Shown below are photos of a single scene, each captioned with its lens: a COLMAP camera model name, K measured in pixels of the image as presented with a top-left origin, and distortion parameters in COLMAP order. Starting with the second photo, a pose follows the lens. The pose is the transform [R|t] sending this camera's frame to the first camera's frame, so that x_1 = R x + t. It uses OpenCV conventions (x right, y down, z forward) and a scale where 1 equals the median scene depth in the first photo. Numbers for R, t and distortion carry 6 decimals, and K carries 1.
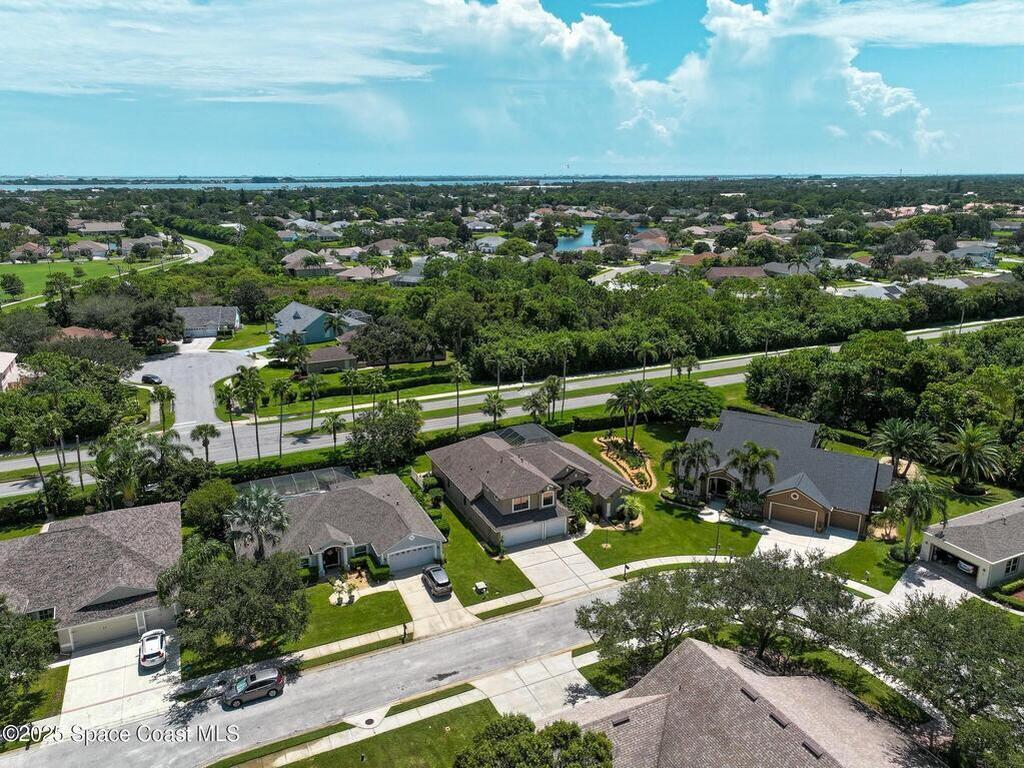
lens RADIAL K [[718.8, 0, 515.8], [0, 718.8, 390.9], [0, 0, 1]] dist [0.000568, 0.015581]
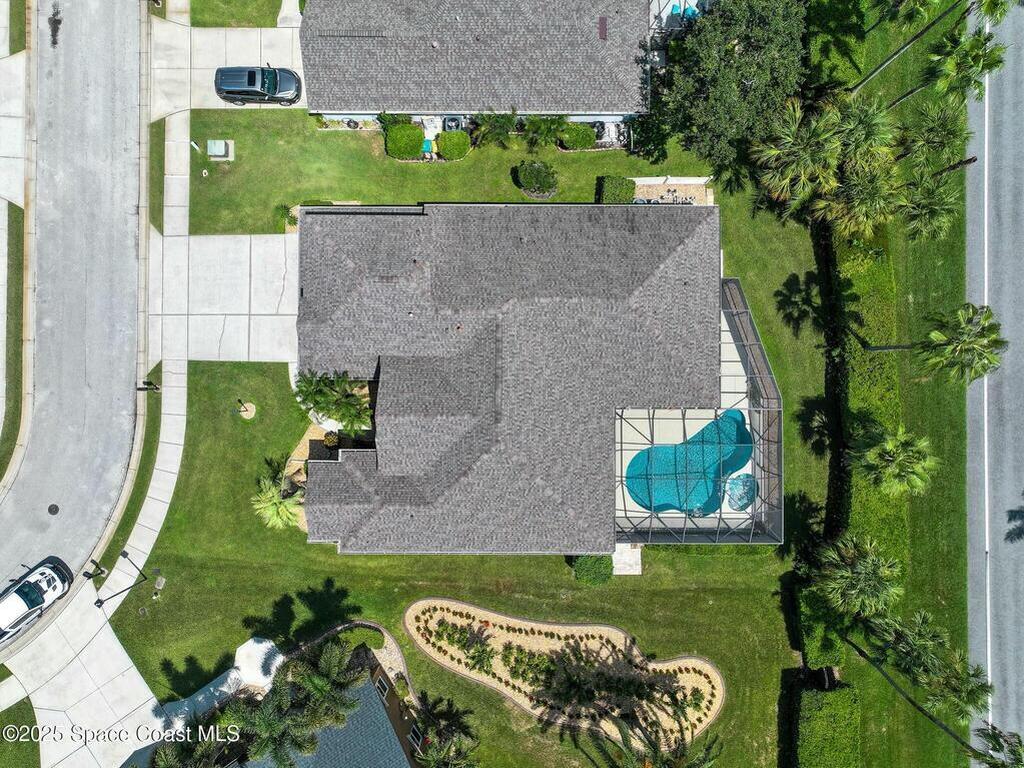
lens RADIAL K [[718.8, 0, 510.6], [0, 718.8, 385.0], [0, 0, 1]] dist [0.000568, 0.015581]
pose [[-0.428664, 0.903411, -0.009759, 0.026760], [-0.262260, -0.114090, 0.958229, -0.332650], [0.864562, 0.413317, 0.285835, 0.937367]]
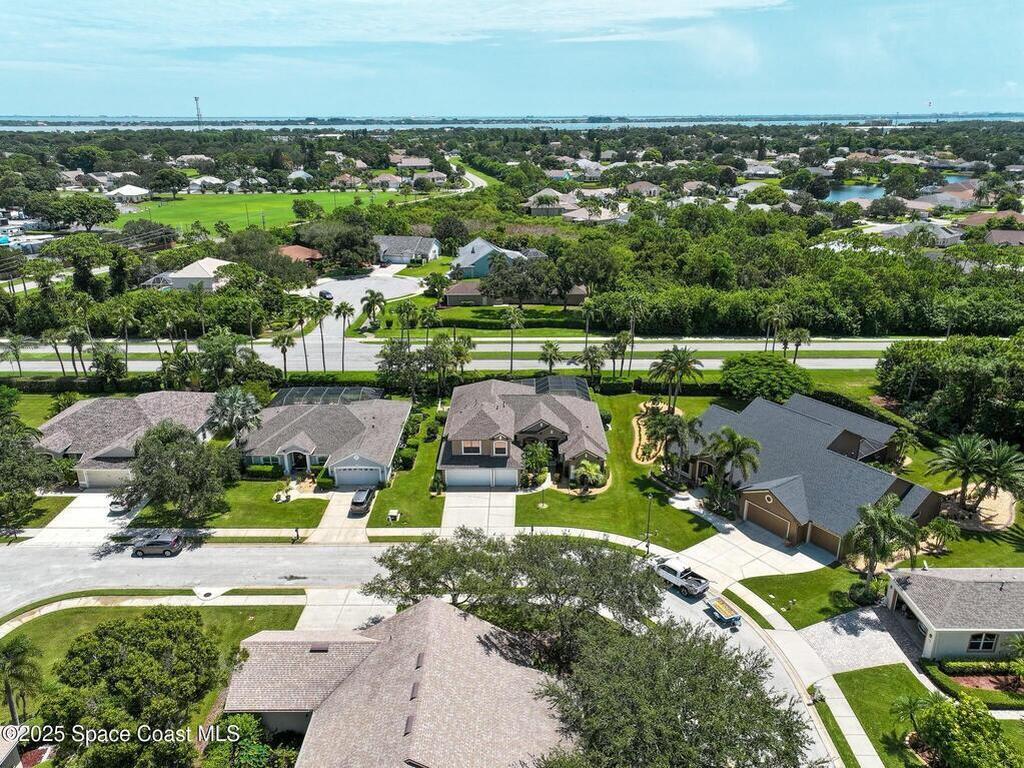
lens RADIAL K [[718.8, 0, 514.5], [0, 718.8, 385.3], [0, 0, 1]] dist [0.000568, 0.015581]
pose [[0.903434, 0.149422, -0.401846, 0.425707], [-0.121561, 0.988111, 0.094122, -0.030470], [0.411132, -0.036184, 0.910857, 0.096701]]
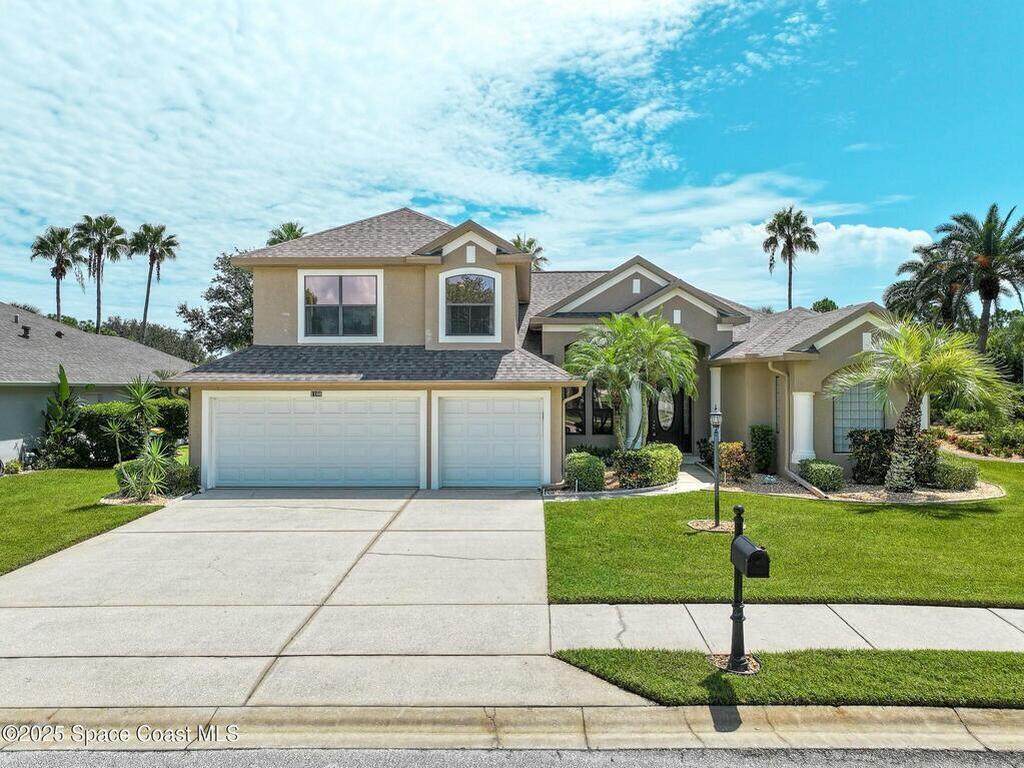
lens RADIAL K [[718.8, 0, 517.1], [0, 718.8, 388.1], [0, 0, 1]] dist [0.000568, 0.015581]
pose [[0.901020, 0.003537, -0.433764, 0.144402], [-0.127743, 0.957786, -0.257540, 0.216272], [0.414542, 0.287459, 0.863436, 0.778825]]
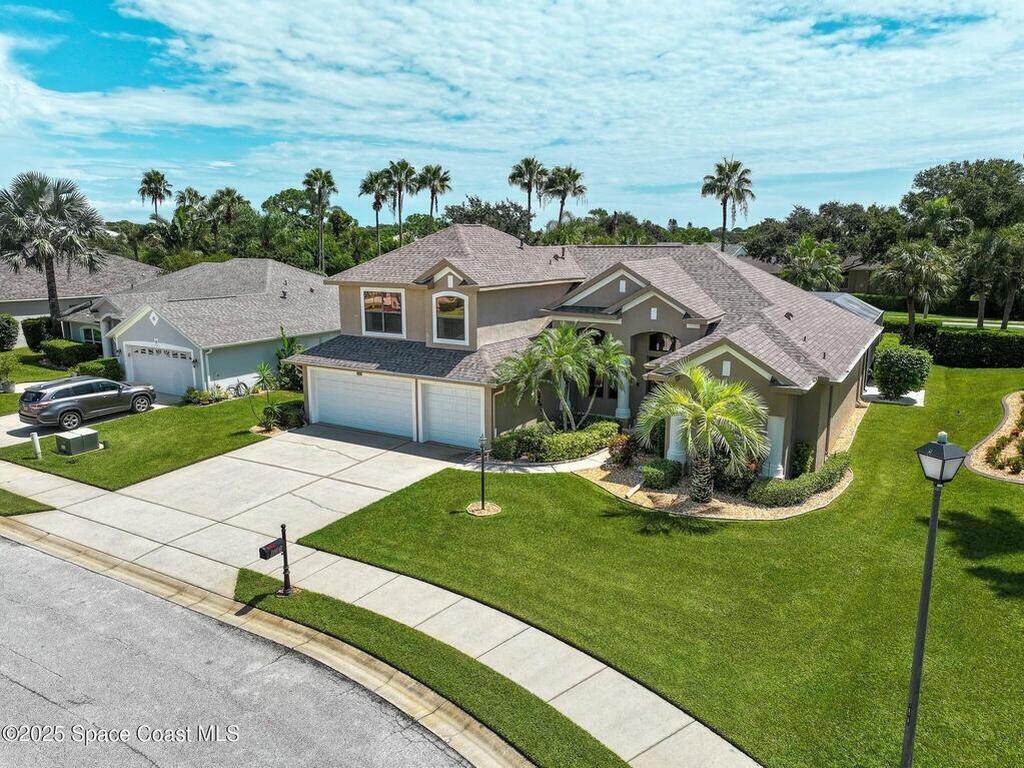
lens RADIAL K [[718.8, 0, 514.9], [0, 718.8, 382.6], [0, 0, 1]] dist [0.000568, 0.015581]
pose [[0.564979, 0.161339, -0.809177, 0.298923], [-0.241189, 0.970155, 0.025034, 0.153823], [0.789067, 0.181021, 0.587031, 0.798467]]
